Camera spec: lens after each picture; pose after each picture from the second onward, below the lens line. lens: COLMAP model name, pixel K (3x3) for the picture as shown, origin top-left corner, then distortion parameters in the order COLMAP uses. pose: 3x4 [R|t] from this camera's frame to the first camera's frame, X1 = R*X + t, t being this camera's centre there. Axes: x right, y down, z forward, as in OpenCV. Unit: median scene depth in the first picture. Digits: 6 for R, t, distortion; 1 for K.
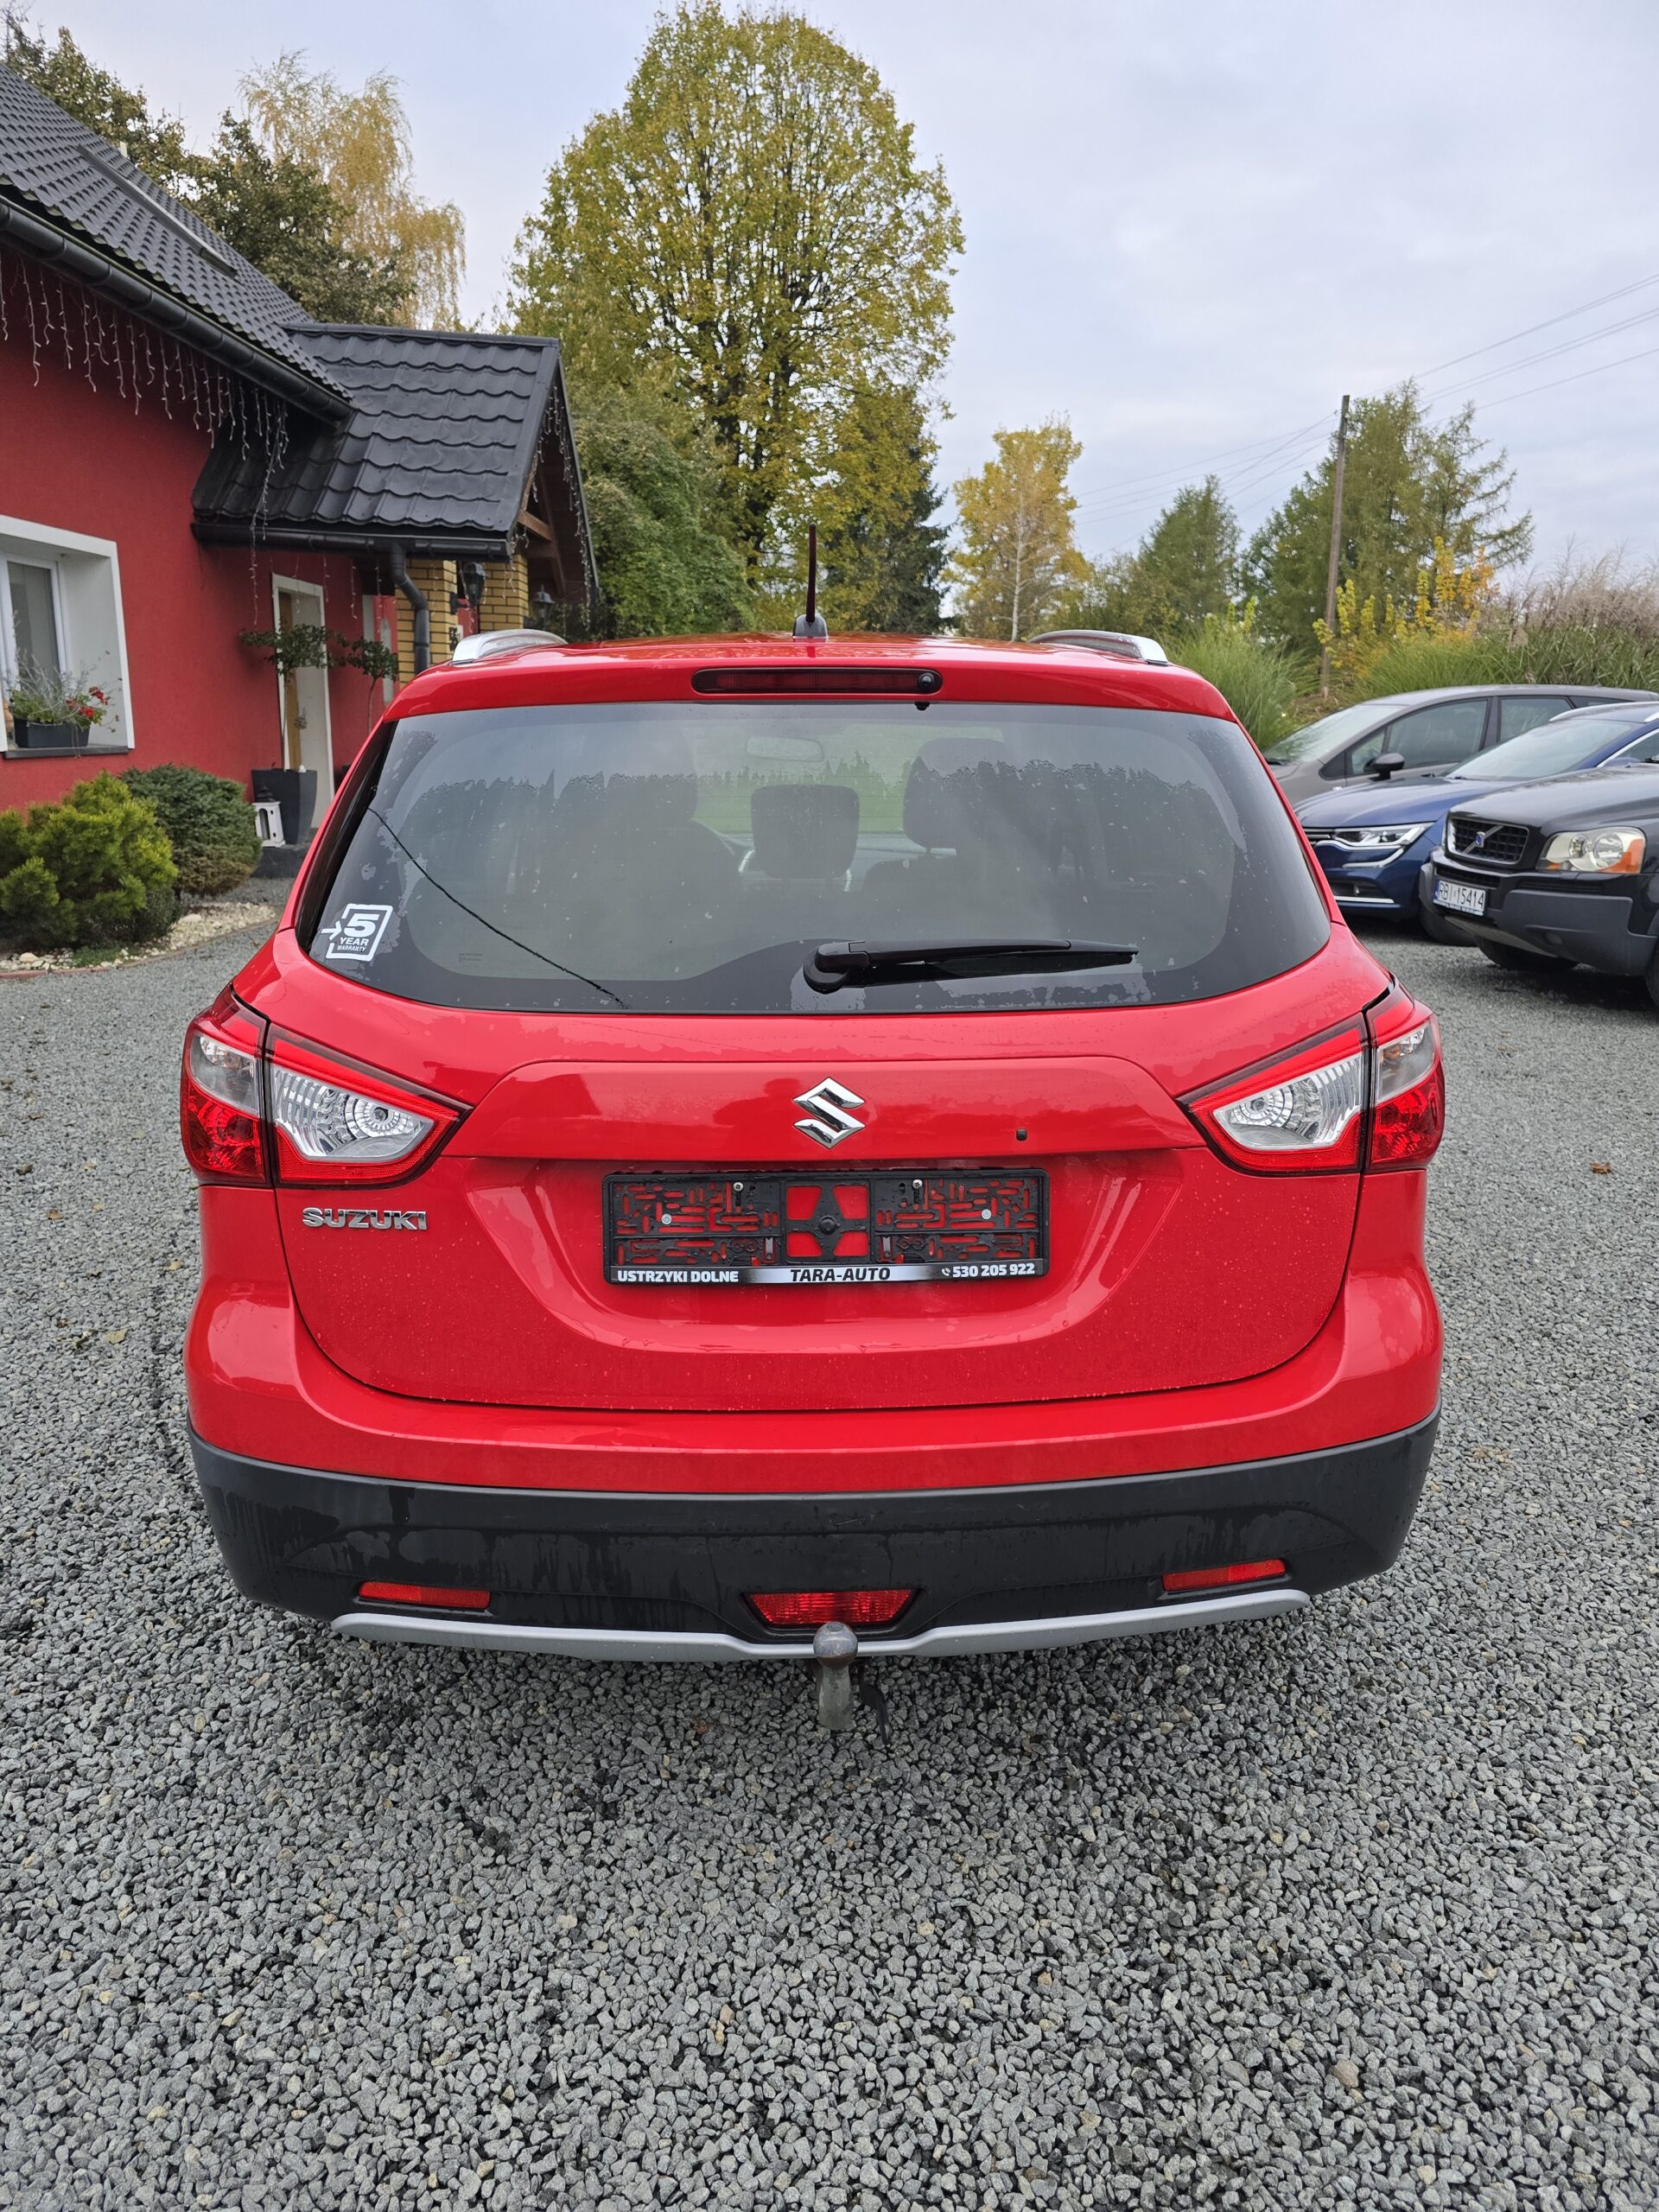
lens RADIAL K [[1476.3, 0, 828.7], [0, 1476.3, 1144.1], [0, 0, 1]] dist [0.051247, -0.039701]
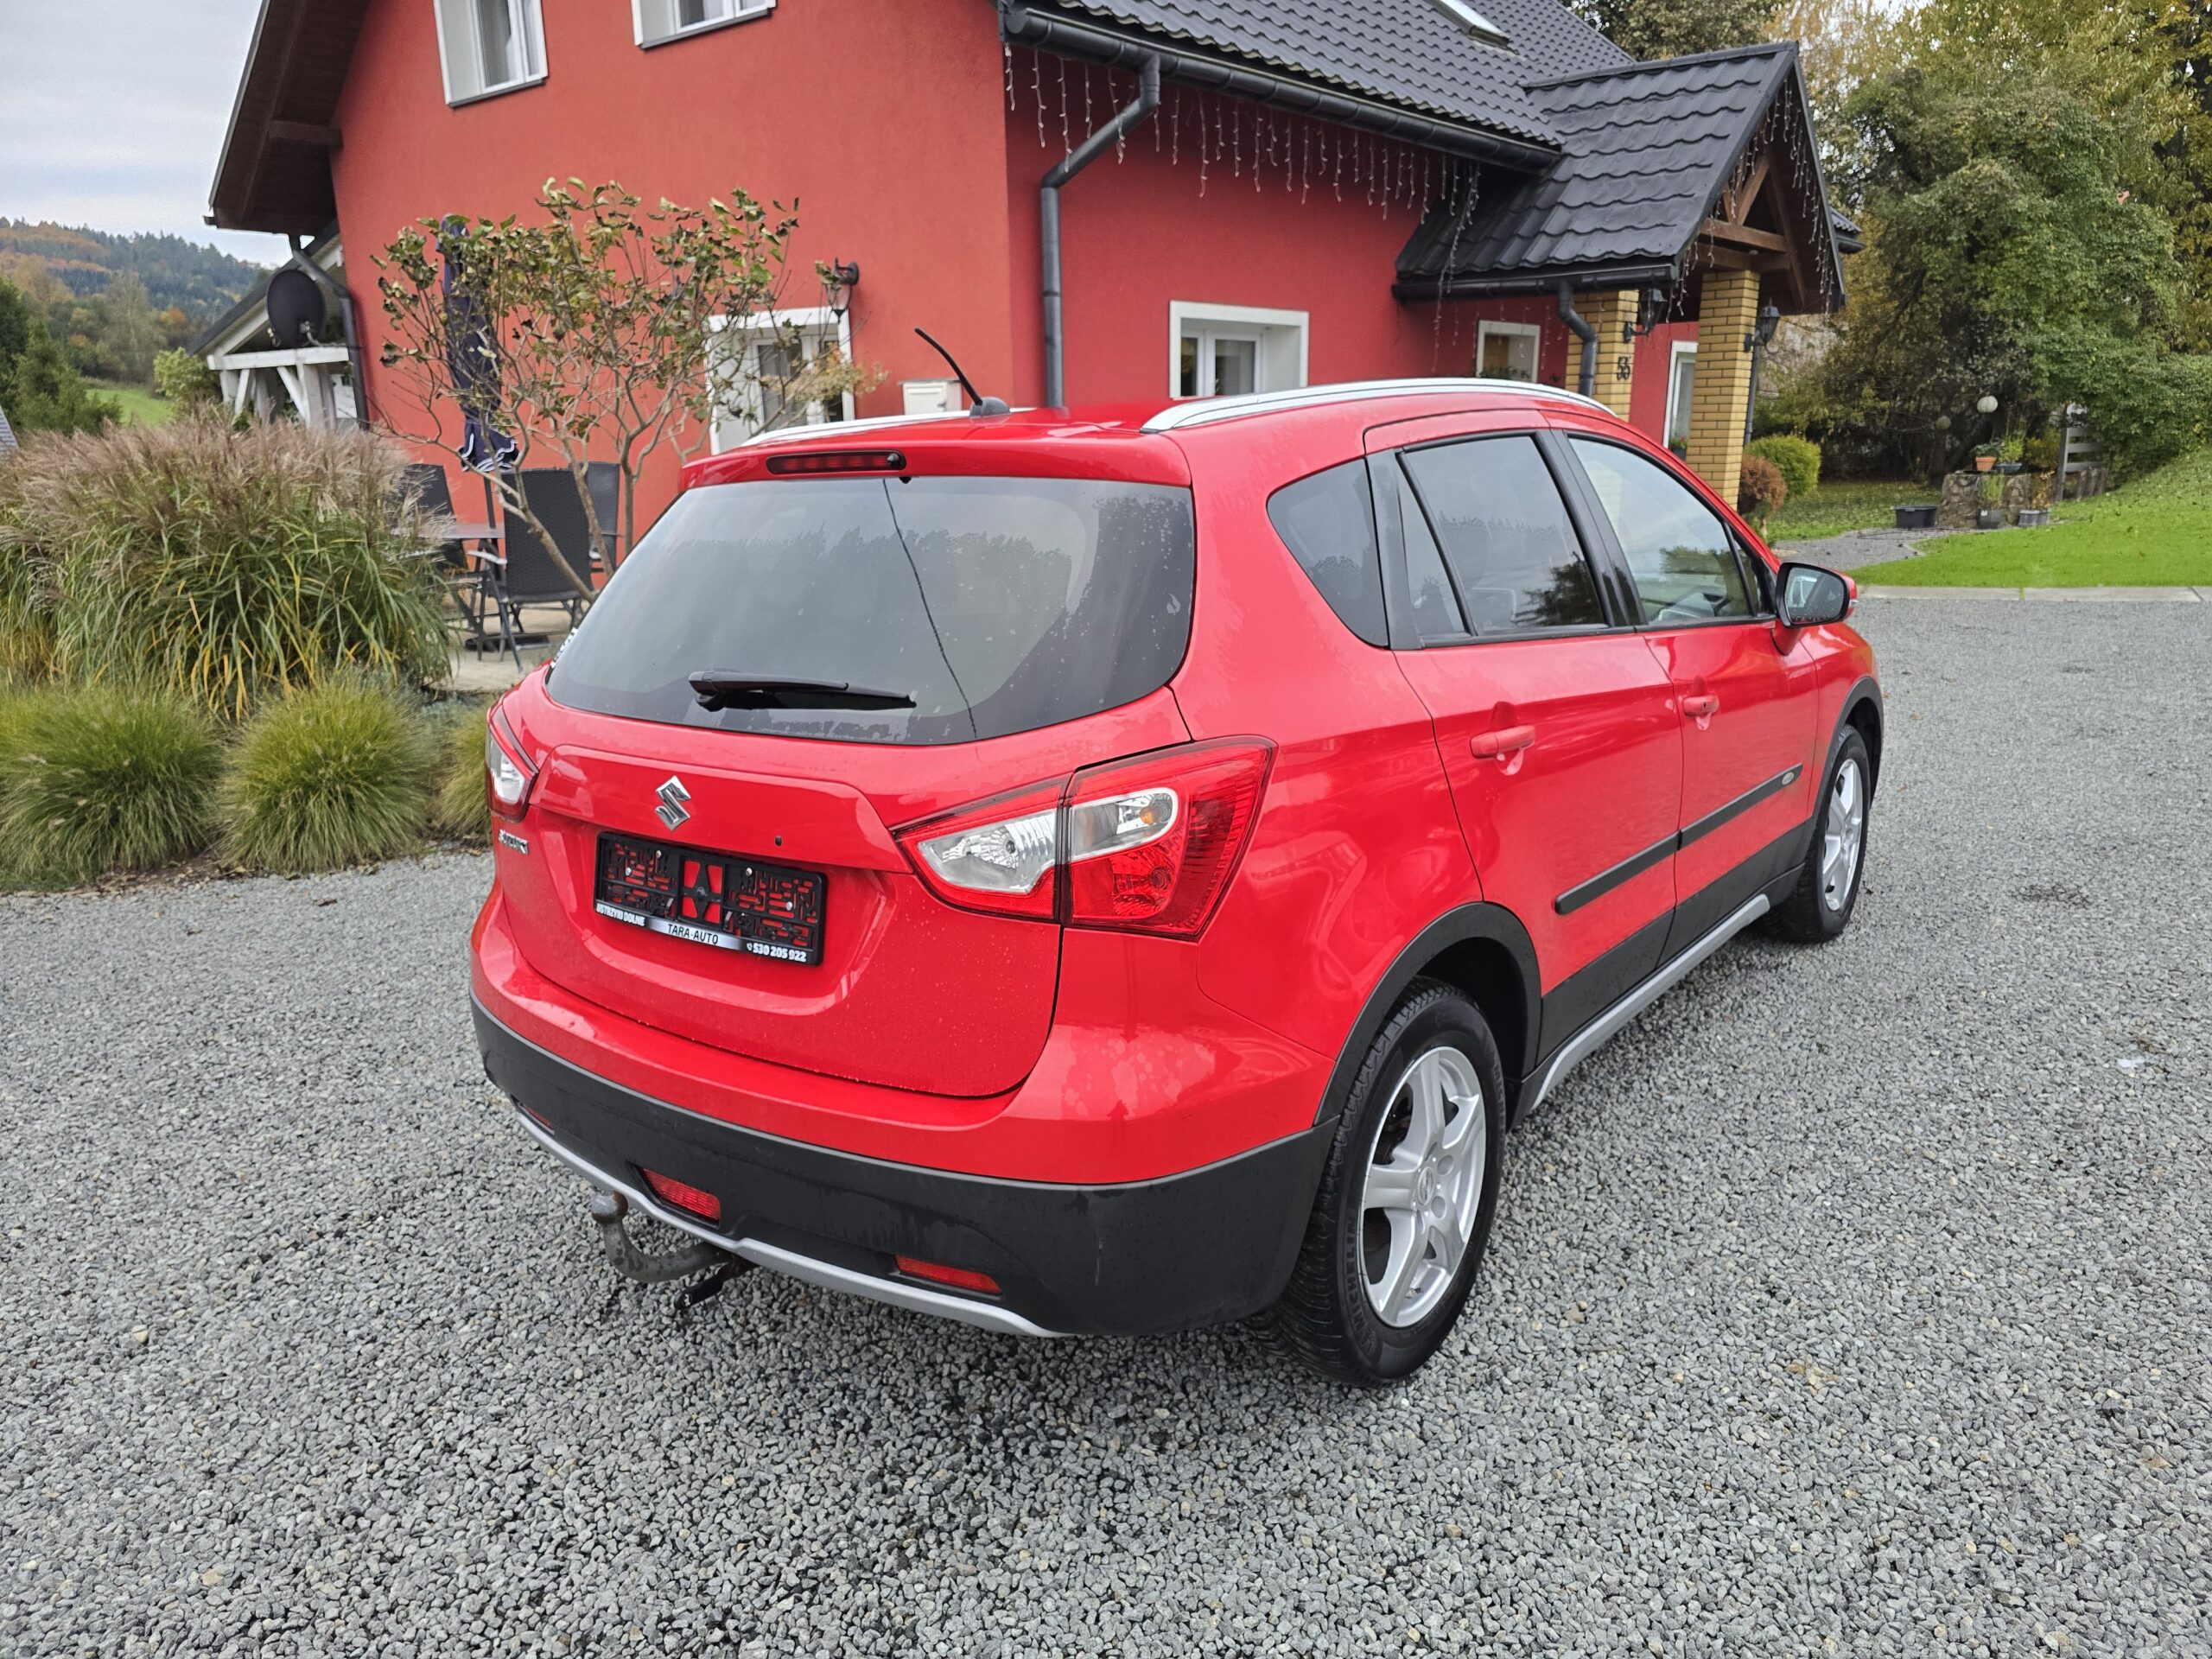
lens RADIAL K [[1476.3, 0, 1137.4], [0, 1476.3, 841.9], [0, 0, 1]] dist [0.051247, -0.039701]
pose [[0.772647, 0.126881, -0.622027, 0.073071], [-0.136667, 0.990094, 0.032199, -0.005562], [0.619951, 0.060132, 0.782333, 0.015956]]
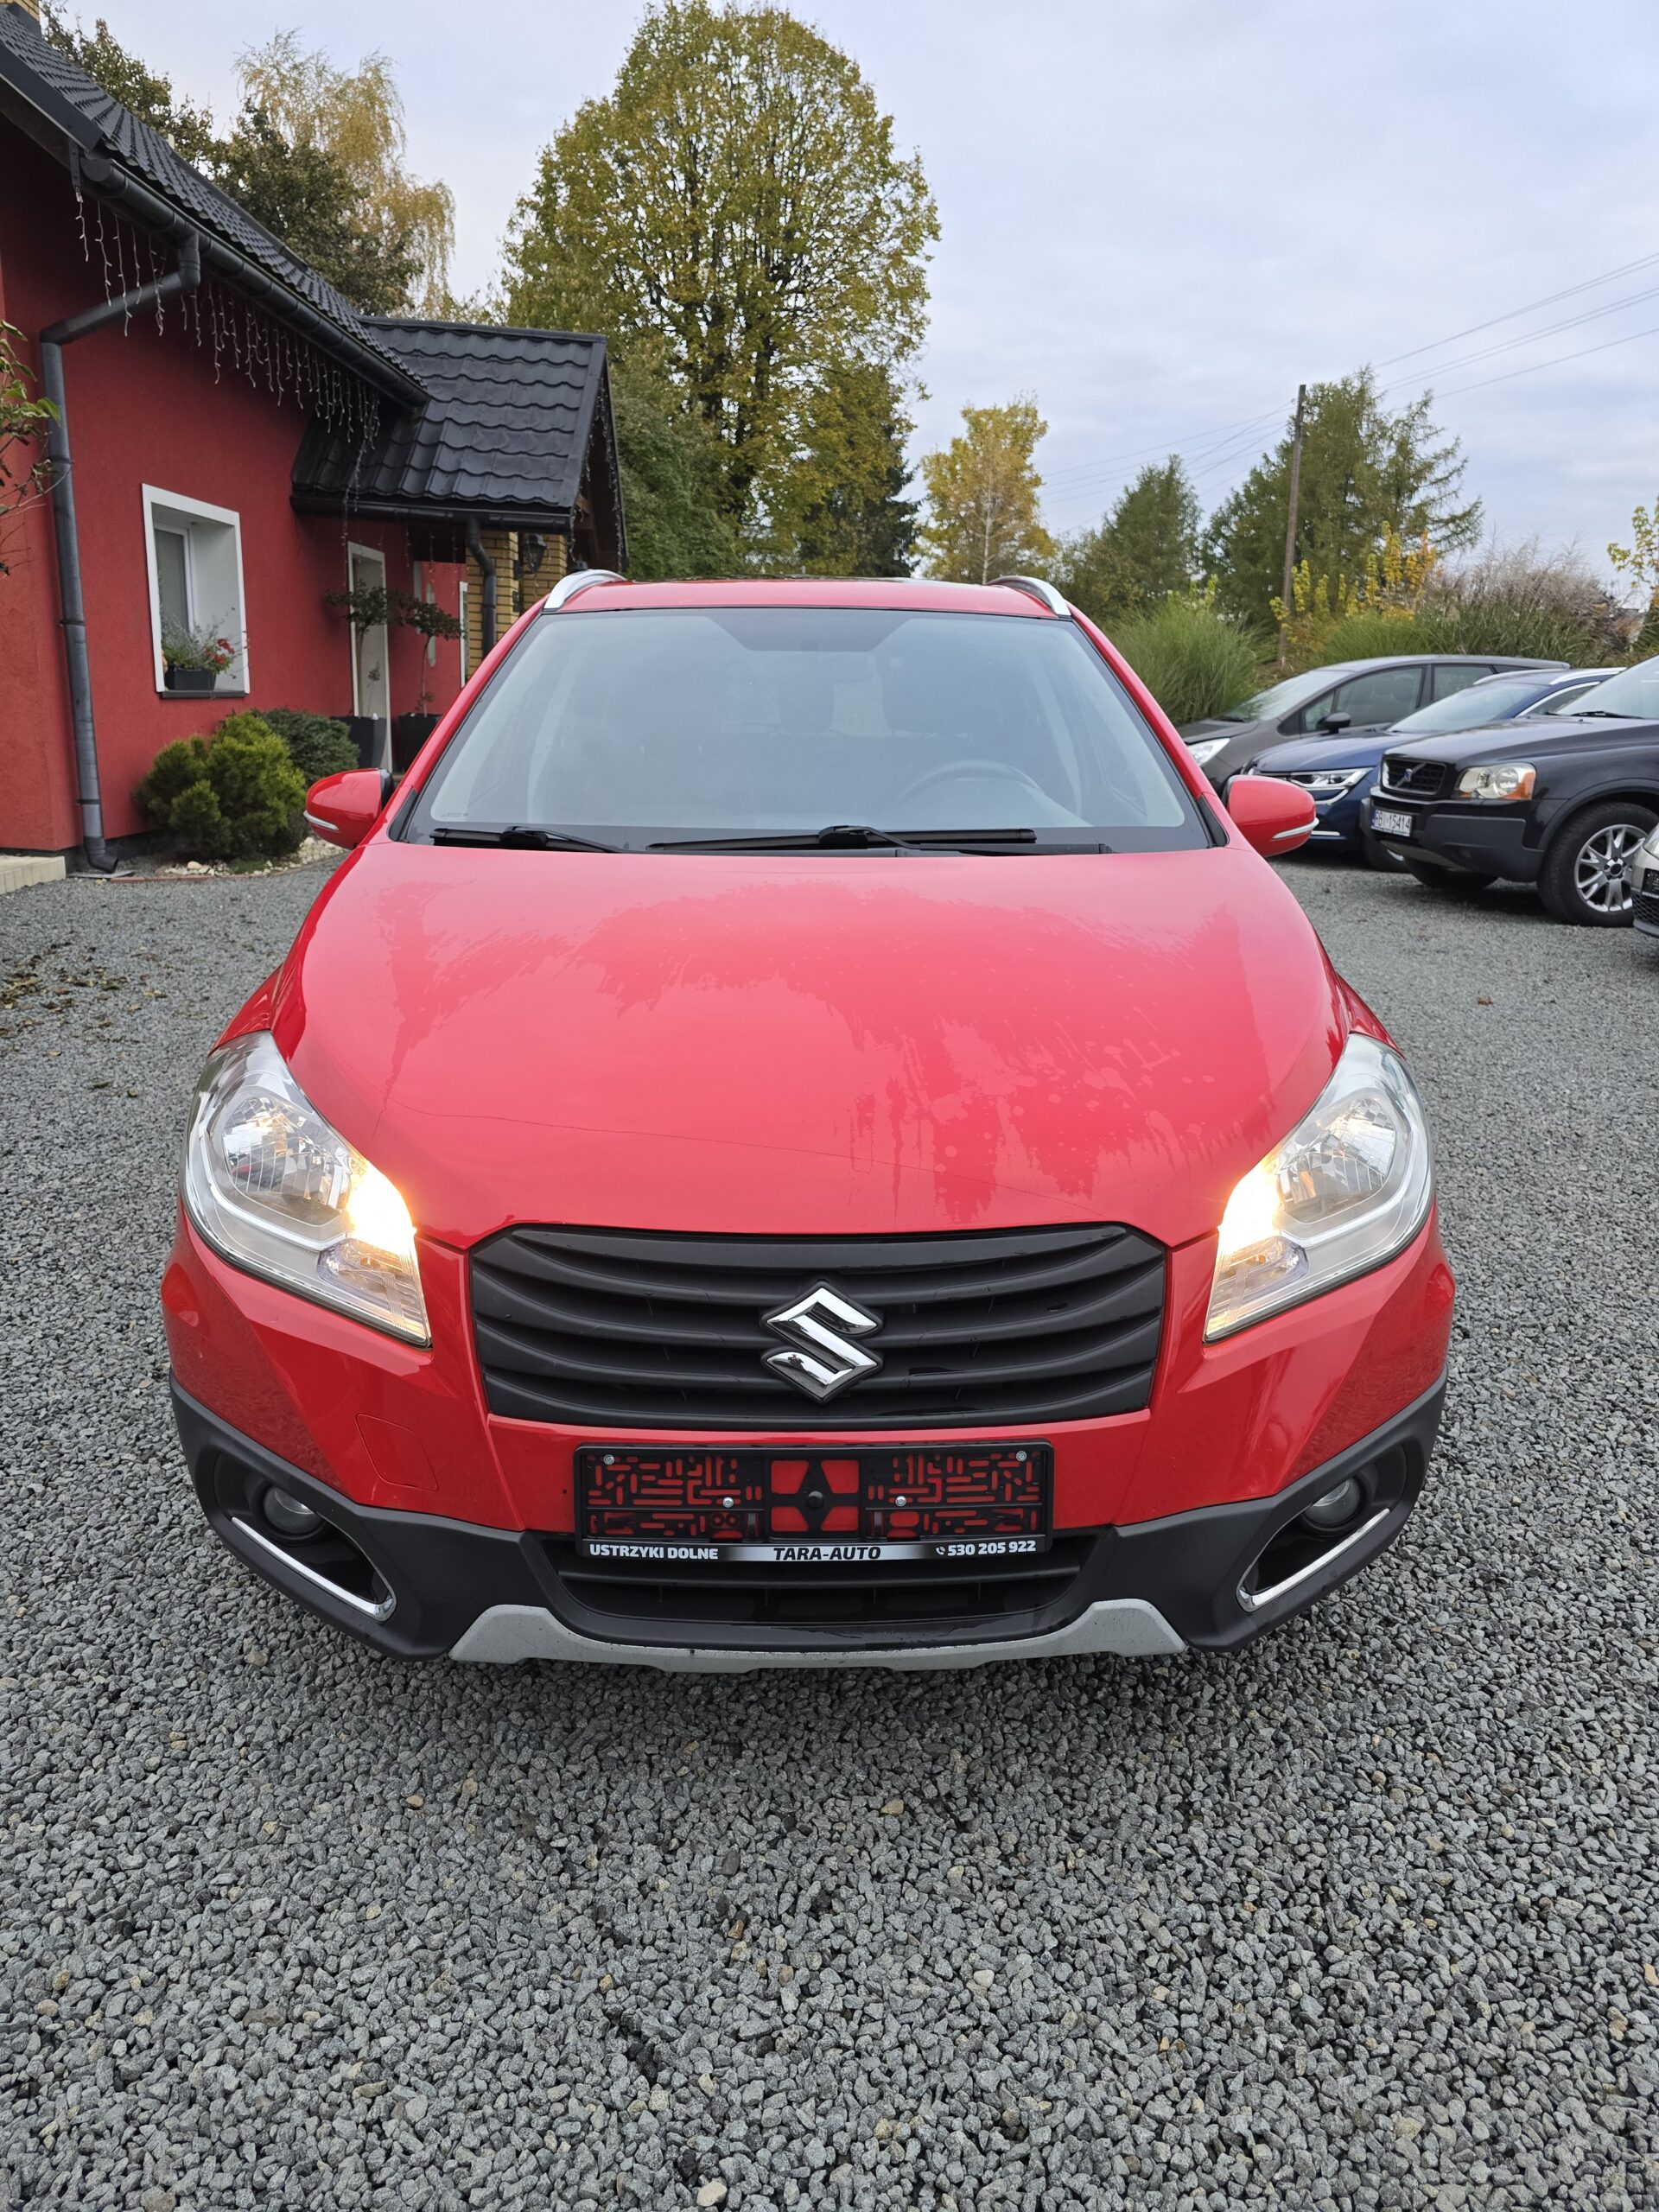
lens RADIAL K [[1476.3, 0, 840.4], [0, 1476.3, 1108.9], [0, 0, 1]] dist [0.051247, -0.039701]
pose [[0.999459, 0.002500, 0.032787, -0.019884], [-0.002358, 0.999988, -0.004380, 0.022343], [-0.032797, 0.004300, 0.999453, -0.060046]]
